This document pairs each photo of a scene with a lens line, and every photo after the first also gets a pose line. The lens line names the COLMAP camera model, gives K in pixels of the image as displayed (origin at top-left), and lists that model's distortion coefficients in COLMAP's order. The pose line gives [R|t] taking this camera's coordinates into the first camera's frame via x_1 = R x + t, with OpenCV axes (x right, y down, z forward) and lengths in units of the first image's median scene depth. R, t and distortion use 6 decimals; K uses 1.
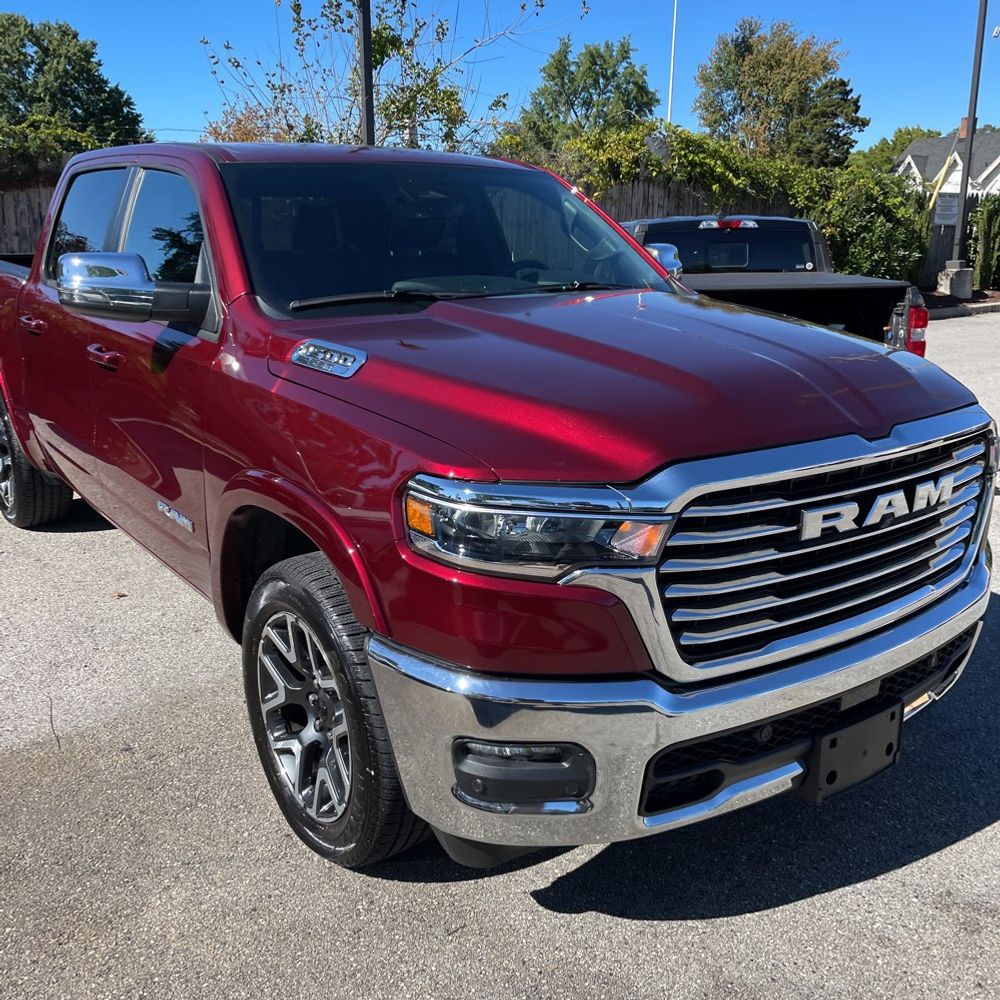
lens RADIAL K [[1013.1, 0, 499.1], [0, 1013.1, 526.8], [0, 0, 1]] dist [0.055472, -0.072916]
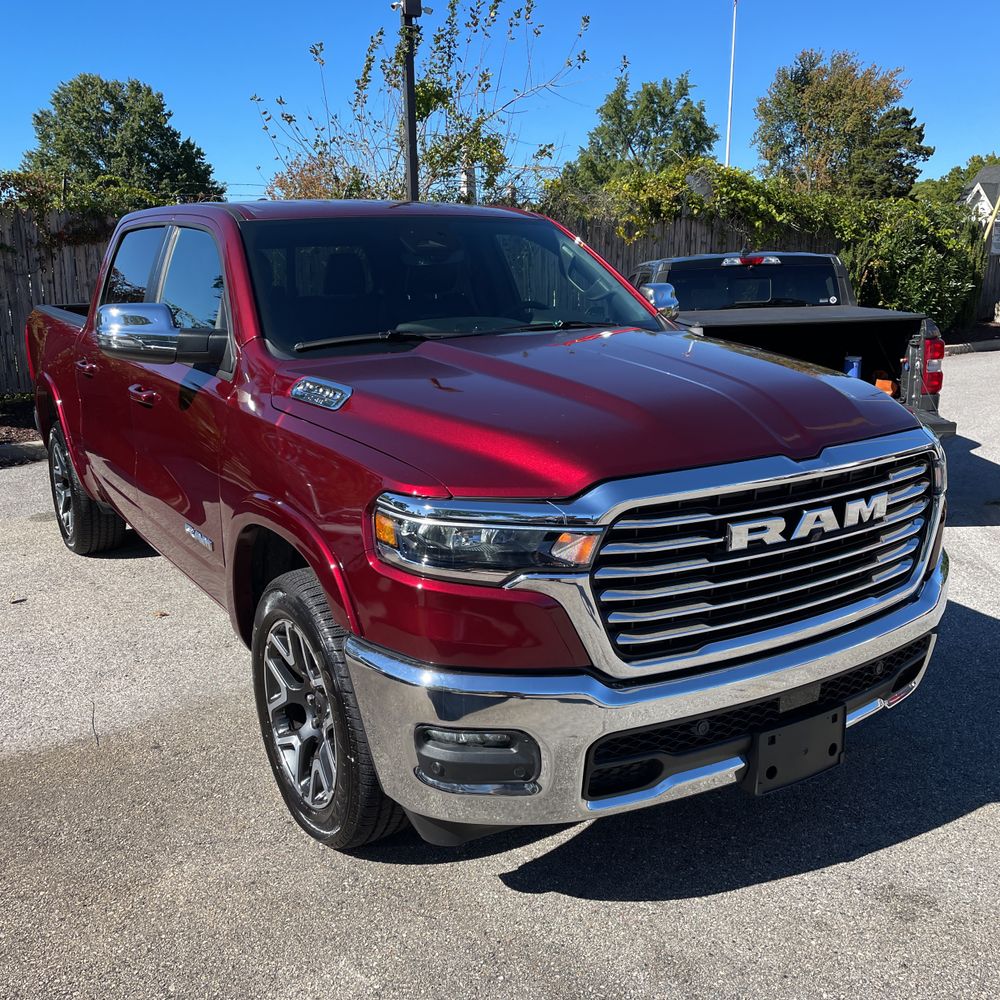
lens RADIAL K [[1032.5, 0, 486.2], [0, 1032.5, 545.2], [0, 0, 1]] dist [0.036342, -0.027433]
pose [[0.996328, 0.000337, -0.085621, 0.102432], [-0.002217, 0.999759, -0.021863, 0.025055], [0.085593, 0.021972, 0.996088, -0.112348]]
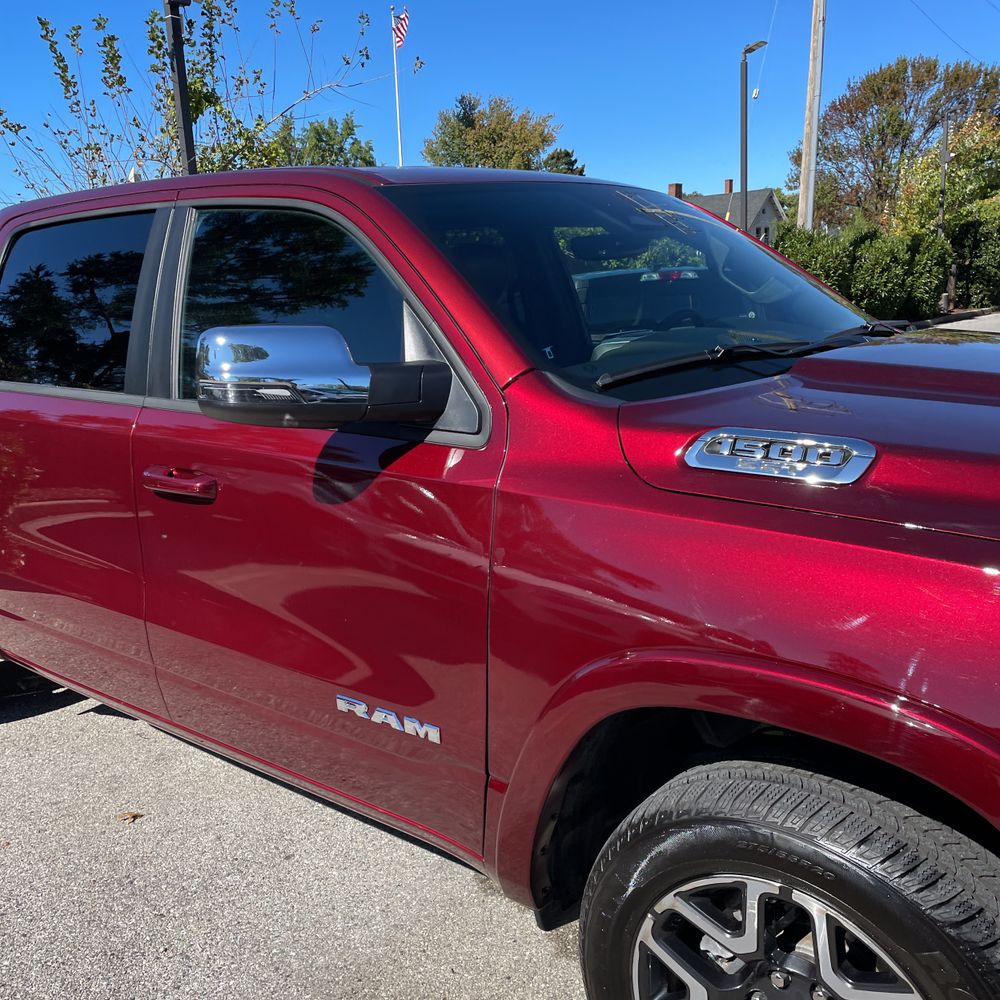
lens RADIAL K [[995.3, 0, 405.0], [0, 995.3, 529.8], [0, 0, 1]] dist [0.046145, -0.007533]
pose [[0.967587, -0.104364, 0.229966, -0.482460], [0.120109, 0.991207, -0.055527, -0.103409], [-0.222149, 0.081349, 0.971613, 0.418048]]
